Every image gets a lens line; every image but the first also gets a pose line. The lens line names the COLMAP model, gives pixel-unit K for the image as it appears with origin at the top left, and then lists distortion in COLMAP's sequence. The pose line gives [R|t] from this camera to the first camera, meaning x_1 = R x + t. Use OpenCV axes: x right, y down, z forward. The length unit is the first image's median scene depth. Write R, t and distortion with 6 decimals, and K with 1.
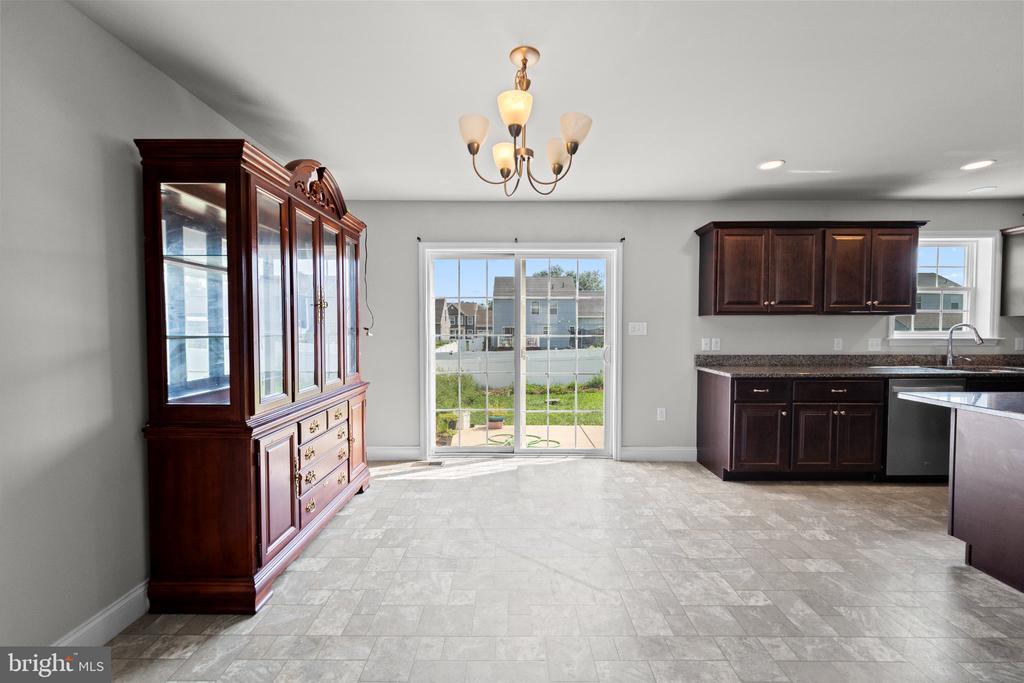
lens RADIAL K [[427.4, 0, 513.0], [0, 427.4, 337.0], [0, 0, 1]] dist [0.000219, -0.000239]
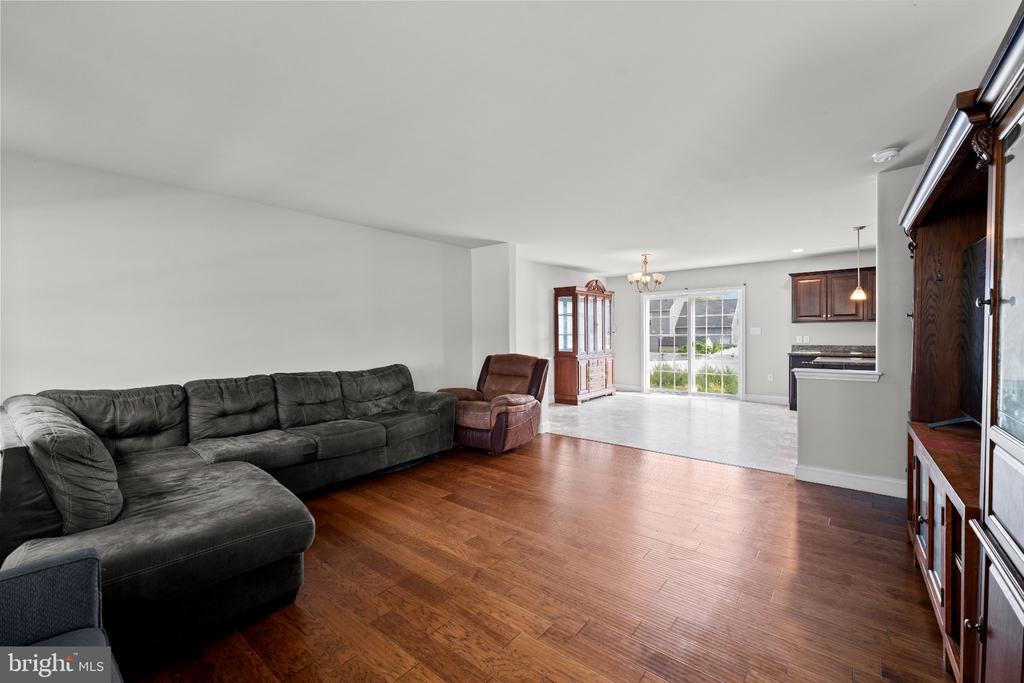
lens RADIAL K [[420.5, 0, 512.0], [0, 420.5, 341.5], [0, 0, 1]] dist [0.003157, 0.000265]
pose [[0.777395, 0.012029, -0.628897, 0.759513], [-0.002671, 0.999871, 0.015824, 0.000993], [0.629006, -0.010622, 0.777328, -1.336411]]
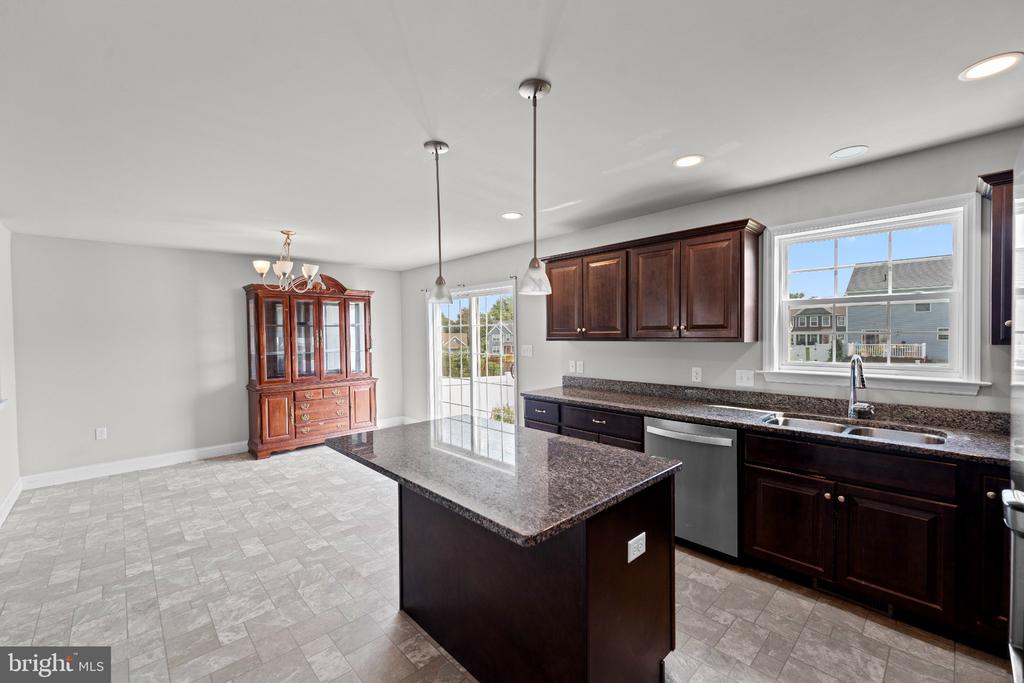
lens RADIAL K [[420.5, 0, 512.0], [0, 420.5, 341.5], [0, 0, 1]] dist [0.003157, 0.000265]
pose [[0.681873, 0.006828, -0.731439, 1.342352], [-0.005332, 0.999976, 0.004364, -0.059466], [0.731451, 0.000925, 0.681893, 0.207377]]
